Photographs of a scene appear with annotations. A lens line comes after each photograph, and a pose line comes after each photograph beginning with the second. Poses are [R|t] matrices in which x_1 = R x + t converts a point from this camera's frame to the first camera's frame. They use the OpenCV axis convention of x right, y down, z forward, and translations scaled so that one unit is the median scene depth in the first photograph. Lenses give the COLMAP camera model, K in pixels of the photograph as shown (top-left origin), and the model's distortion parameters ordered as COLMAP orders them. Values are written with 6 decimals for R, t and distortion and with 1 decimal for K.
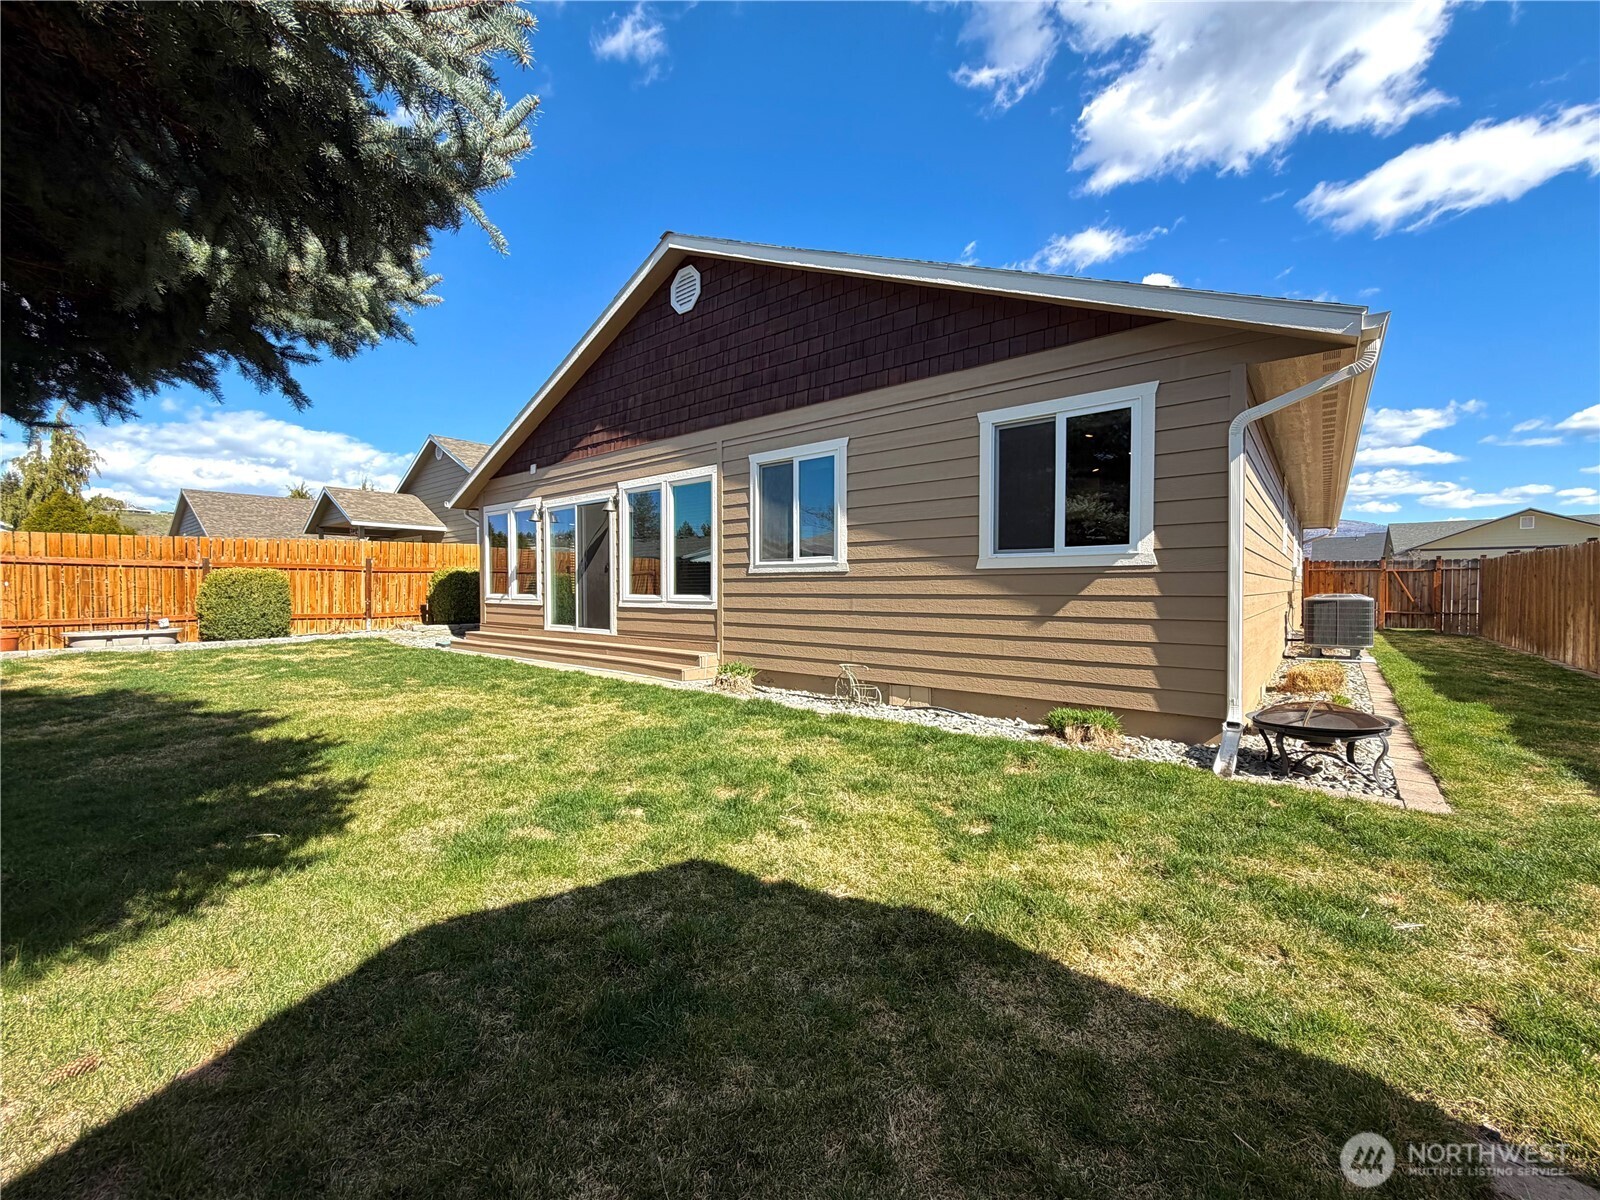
lens RADIAL K [[638.3, 0, 797.2], [0, 638.3, 600.7], [0, 0, 1]] dist [-0.000100, -0.000261]
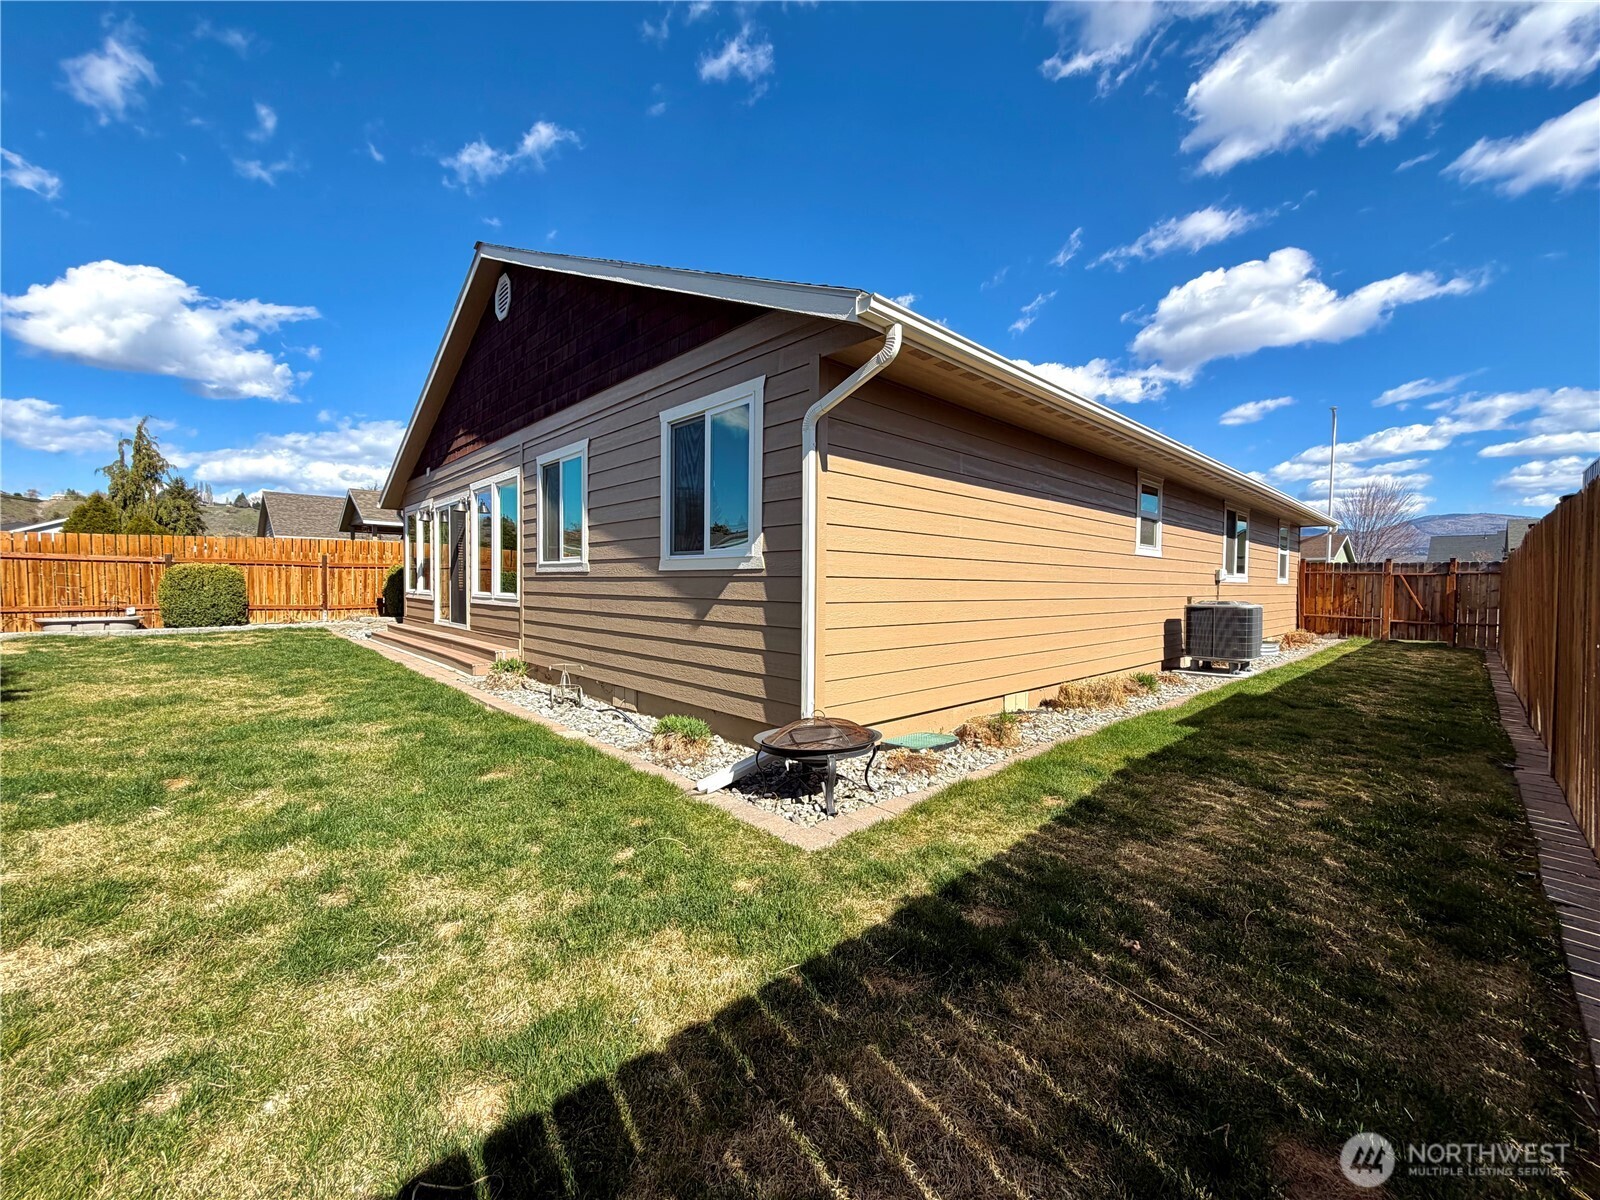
lens RADIAL K [[638.3, 0, 797.2], [0, 638.3, 600.7], [0, 0, 1]] dist [-0.000100, -0.000261]
pose [[0.991427, 0.014359, -0.129868, 0.391213], [-0.013768, 0.999890, 0.005454, -0.007430], [0.129932, -0.003619, 0.991516, 0.032884]]
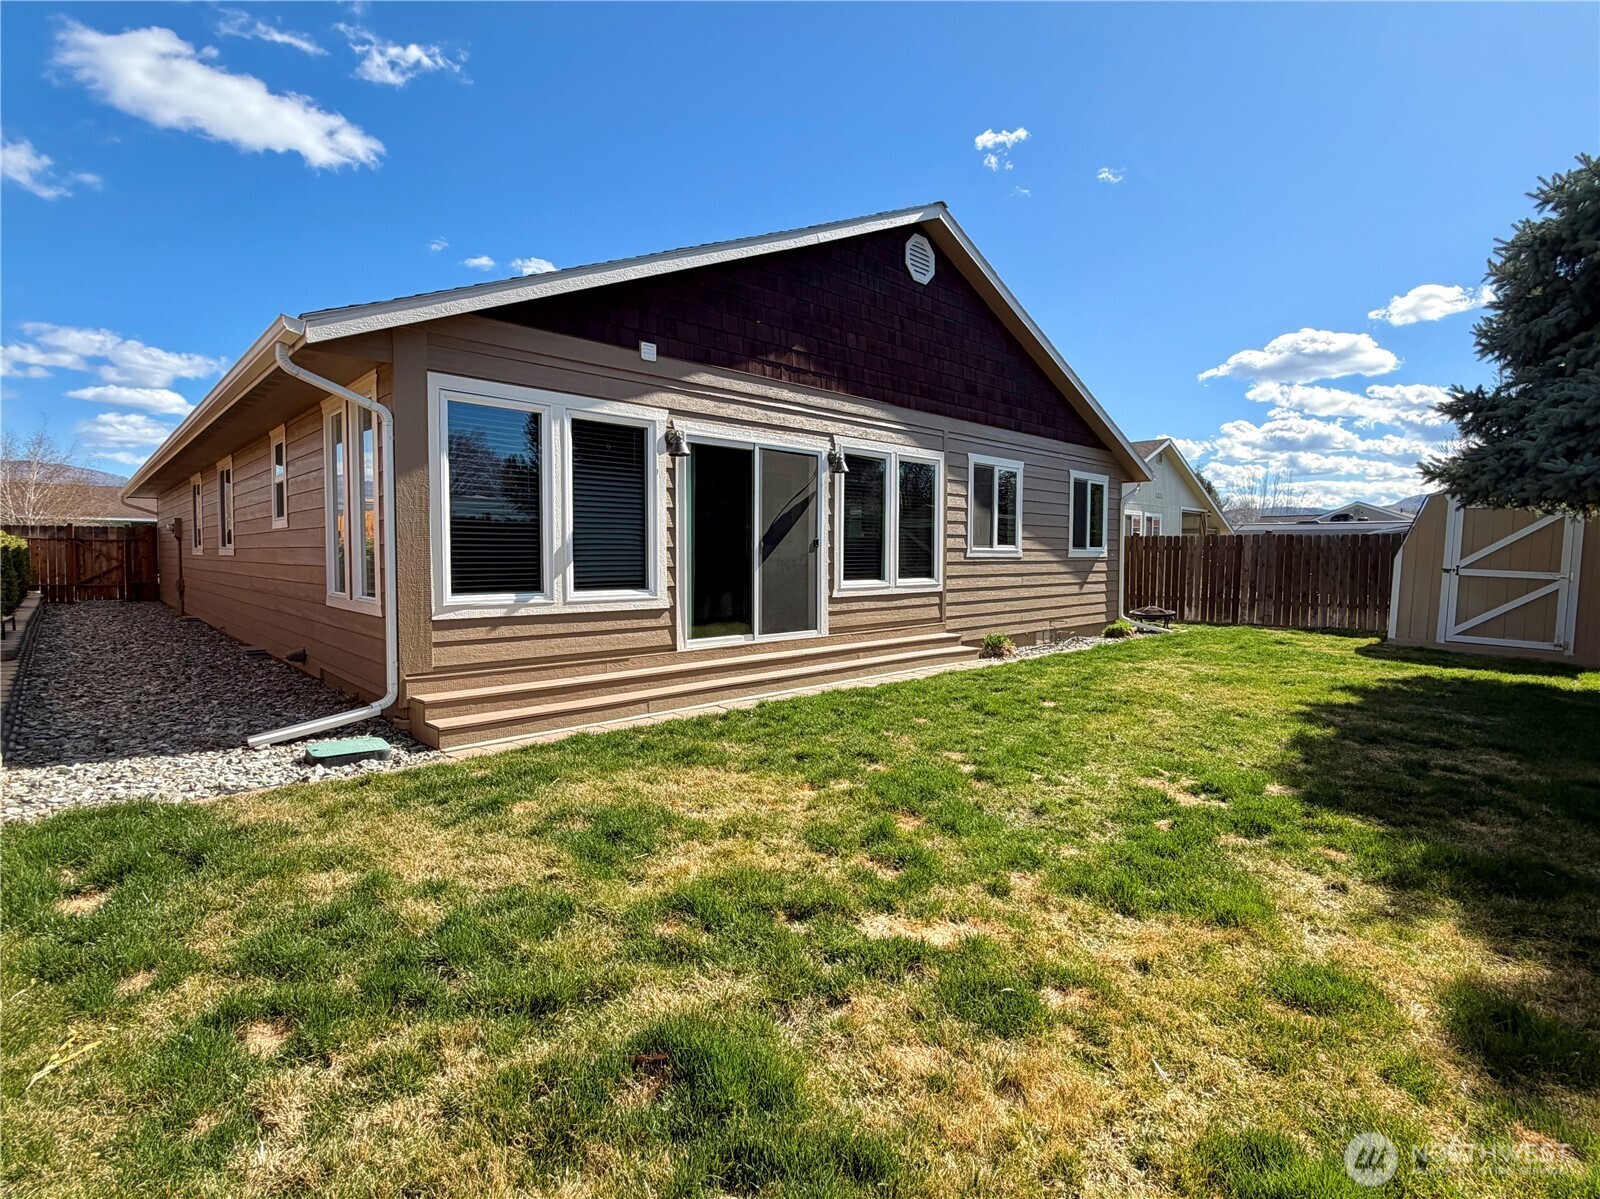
lens RADIAL K [[752.8, 0, 796.2], [0, 752.8, 566.5], [0, 0, 1]] dist [0.020129, -0.000064]
pose [[0.121575, -0.016741, 0.992441, -1.189975], [0.015765, 0.999764, 0.014934, -0.042336], [-0.992457, 0.013831, 0.121811, 0.941974]]
